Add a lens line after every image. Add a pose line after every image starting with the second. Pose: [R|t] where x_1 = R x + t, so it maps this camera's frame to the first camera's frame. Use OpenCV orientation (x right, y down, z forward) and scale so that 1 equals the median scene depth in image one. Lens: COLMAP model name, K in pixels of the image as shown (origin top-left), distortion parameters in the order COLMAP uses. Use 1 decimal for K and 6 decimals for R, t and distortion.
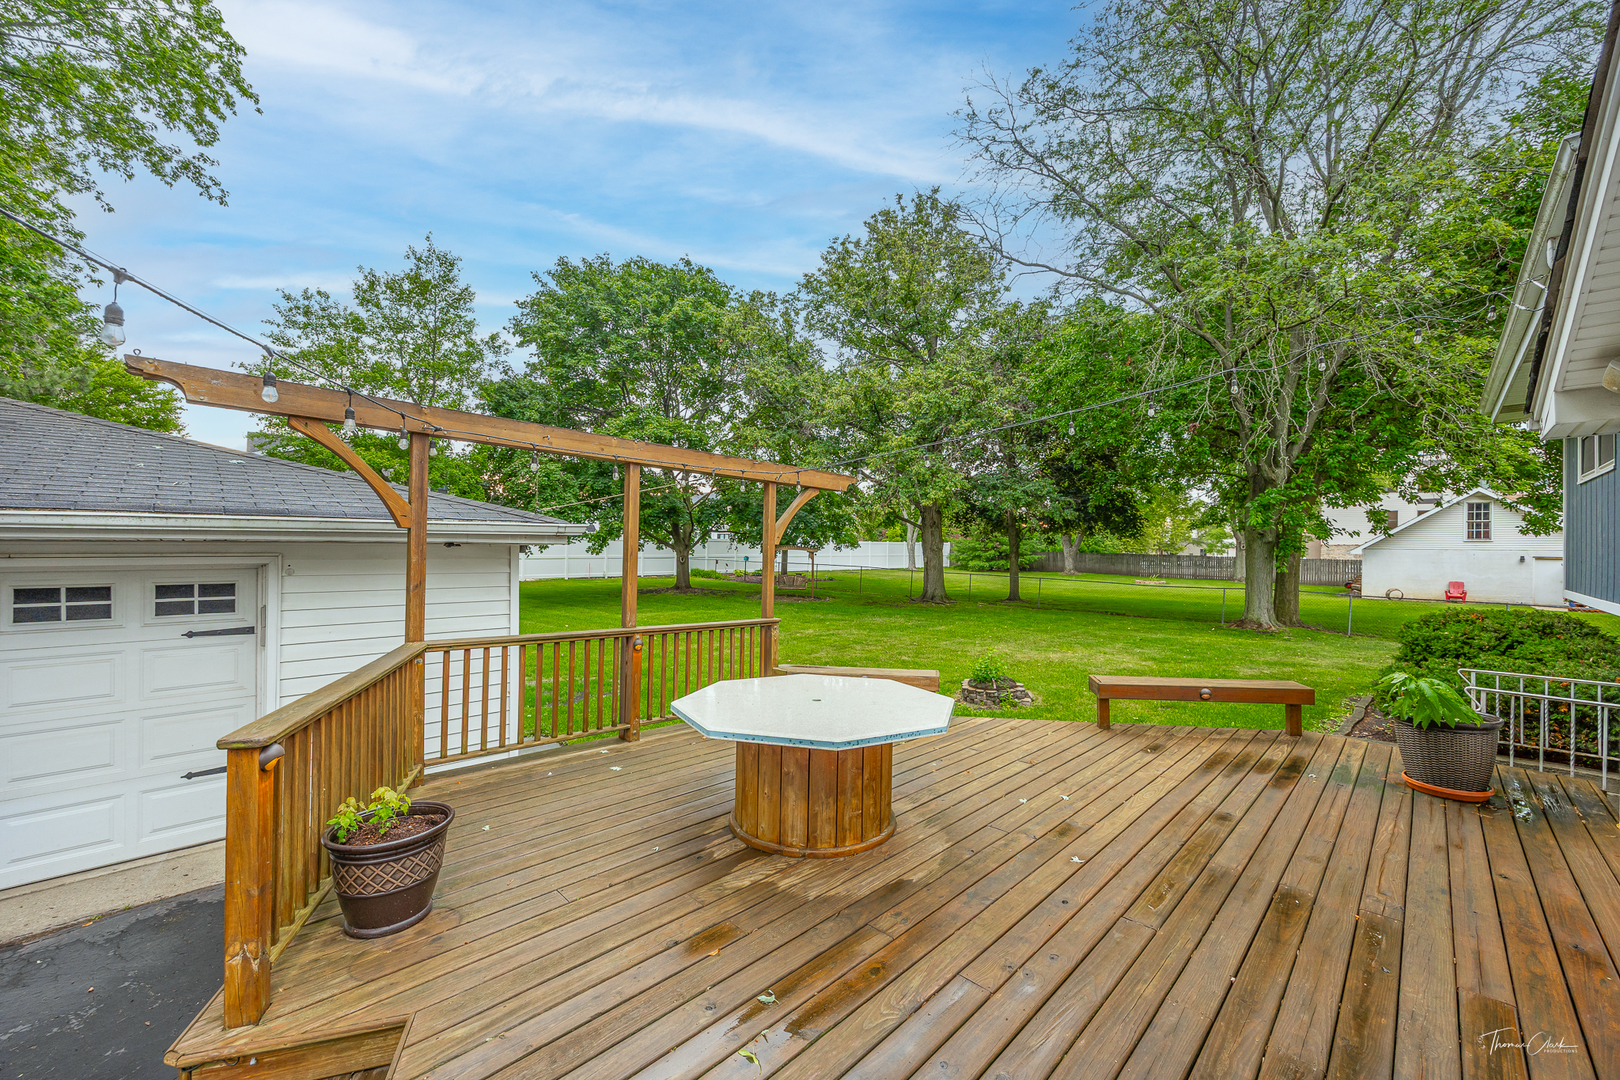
lens RADIAL K [[630.6, 0, 814.2], [0, 630.6, 547.7], [0, 0, 1]] dist [-0.002739, -0.000083]
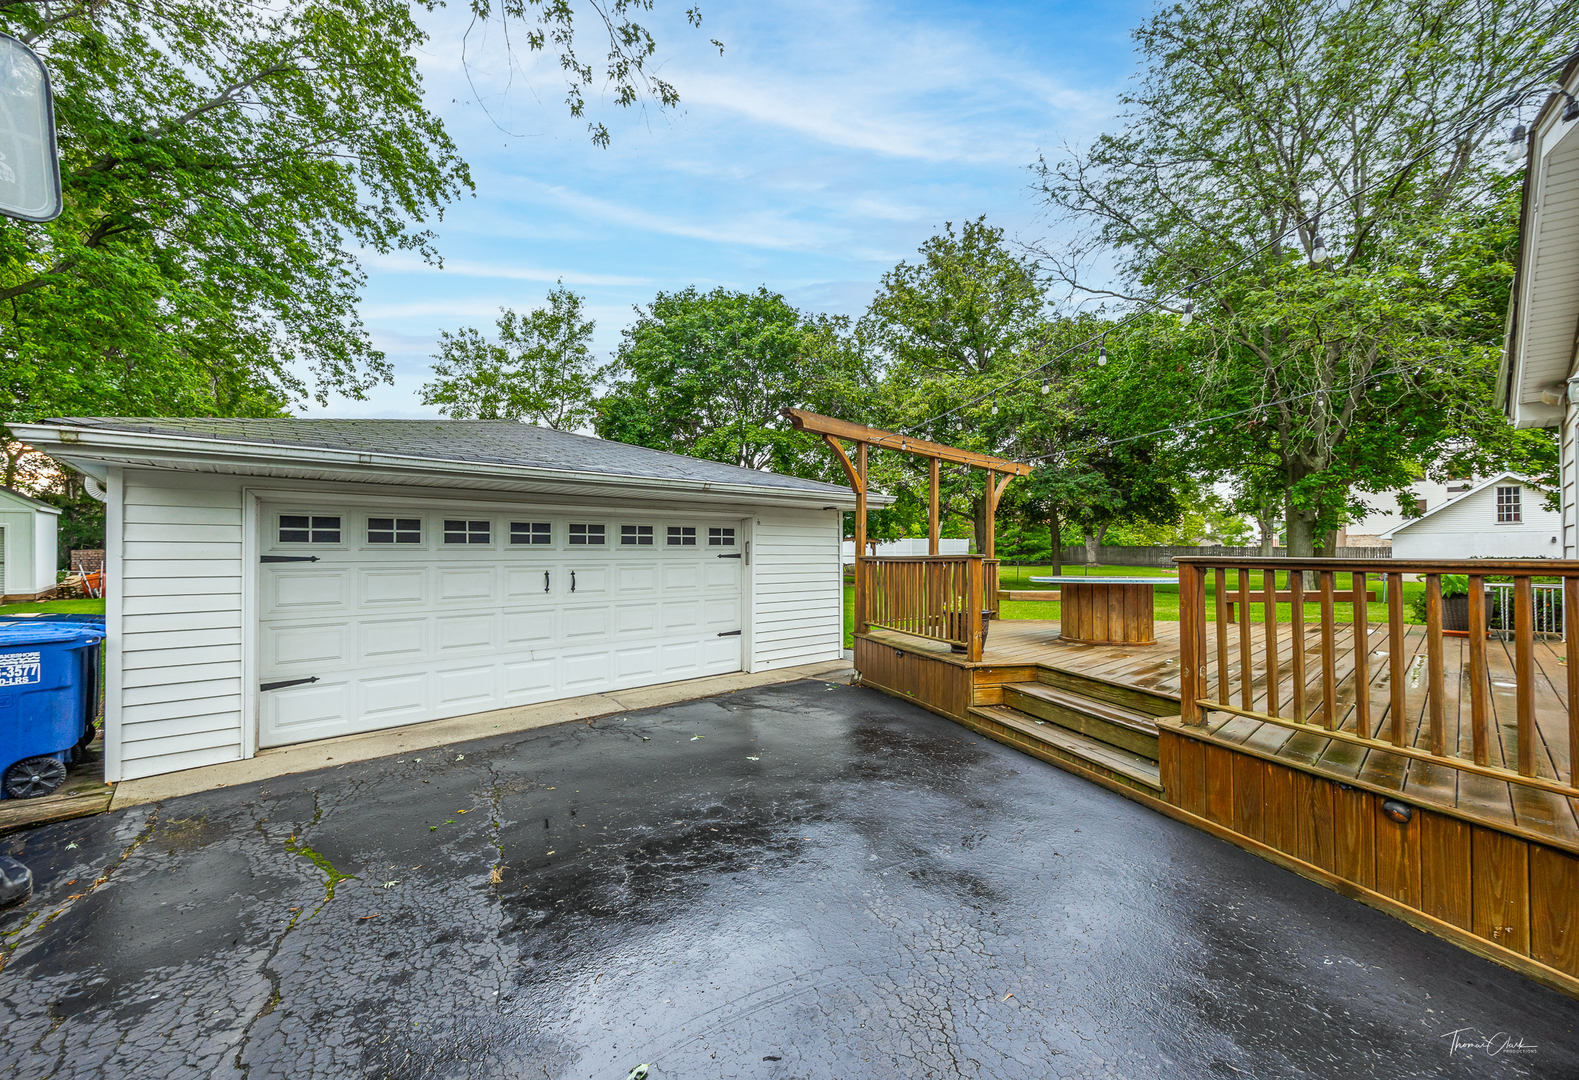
lens RADIAL K [[616.3, 0, 785.0], [0, 616.3, 542.0], [0, 0, 1]] dist [-0.000572, -0.000697]
pose [[0.998171, -0.015133, -0.058535, -0.125257], [0.014444, 0.999822, -0.012178, 0.021556], [0.058709, 0.011310, 0.998211, -0.132537]]
